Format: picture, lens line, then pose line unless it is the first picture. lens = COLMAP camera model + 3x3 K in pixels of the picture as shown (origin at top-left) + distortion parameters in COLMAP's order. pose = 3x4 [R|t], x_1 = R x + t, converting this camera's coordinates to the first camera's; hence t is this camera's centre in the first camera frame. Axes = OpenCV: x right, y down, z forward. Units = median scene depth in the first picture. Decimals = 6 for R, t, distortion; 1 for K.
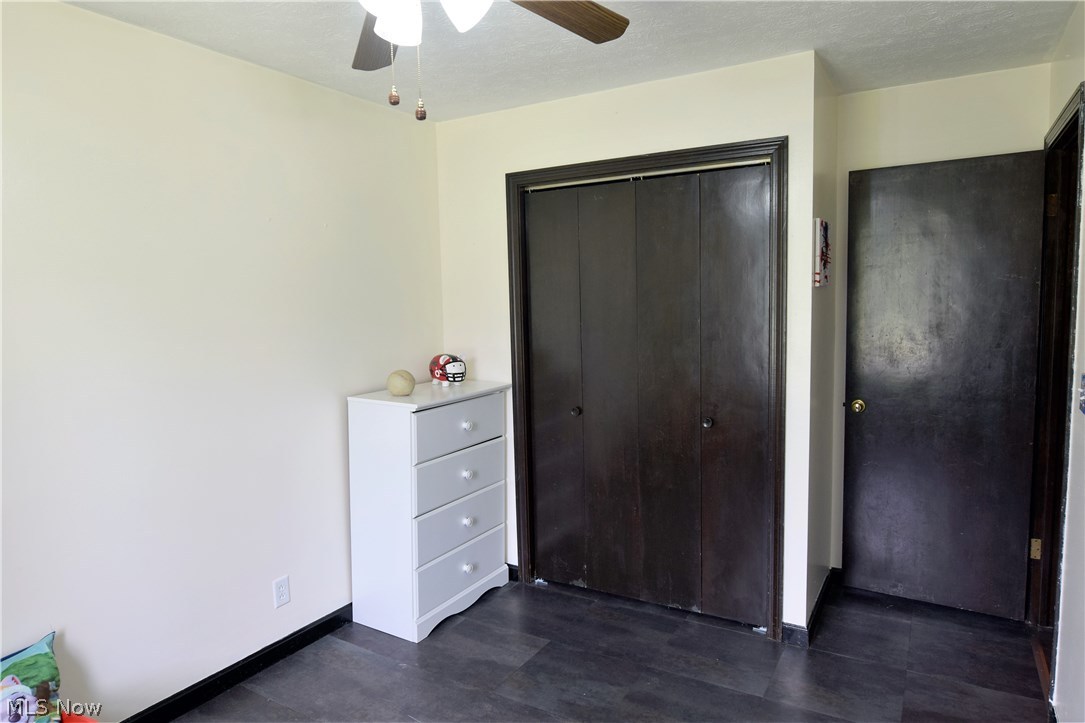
lens RADIAL K [[671.8, 0, 531.9], [0, 671.8, 360.2], [0, 0, 1]] dist [-0.008179, -0.009304]
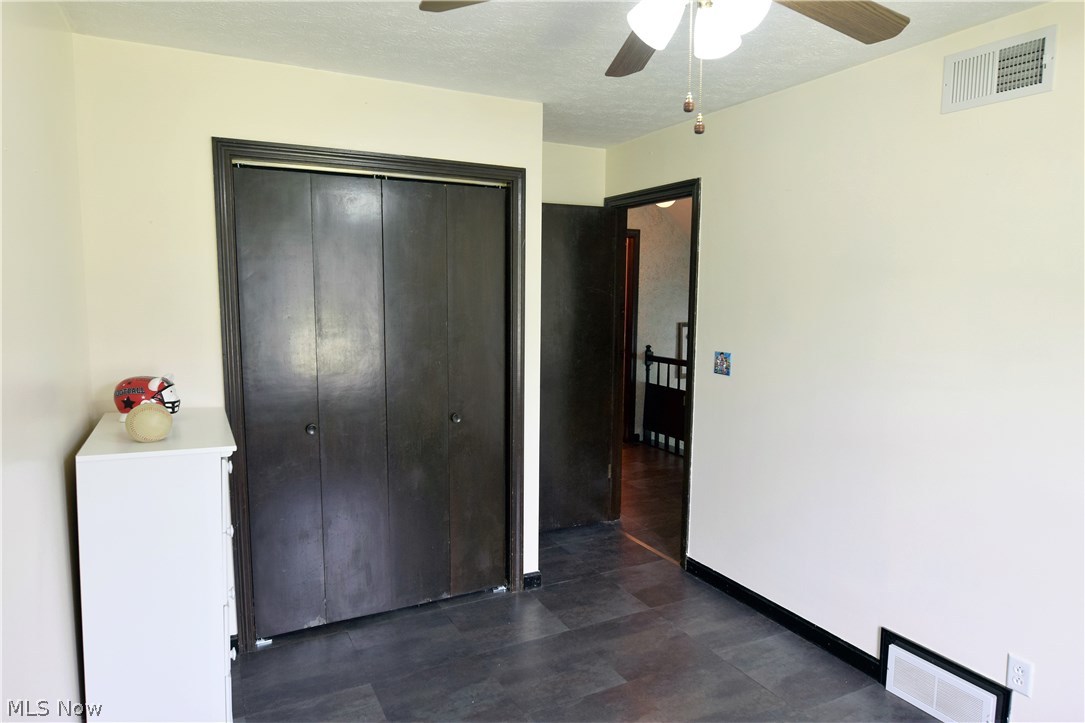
lens RADIAL K [[671.8, 0, 532.2], [0, 671.8, 363.0], [0, 0, 1]] dist [-0.008179, -0.009304]
pose [[0.523192, -0.064242, 0.849790, -0.589303], [0.061370, 0.997406, 0.037617, -0.028509], [-0.850002, 0.032471, 0.525777, 0.332412]]
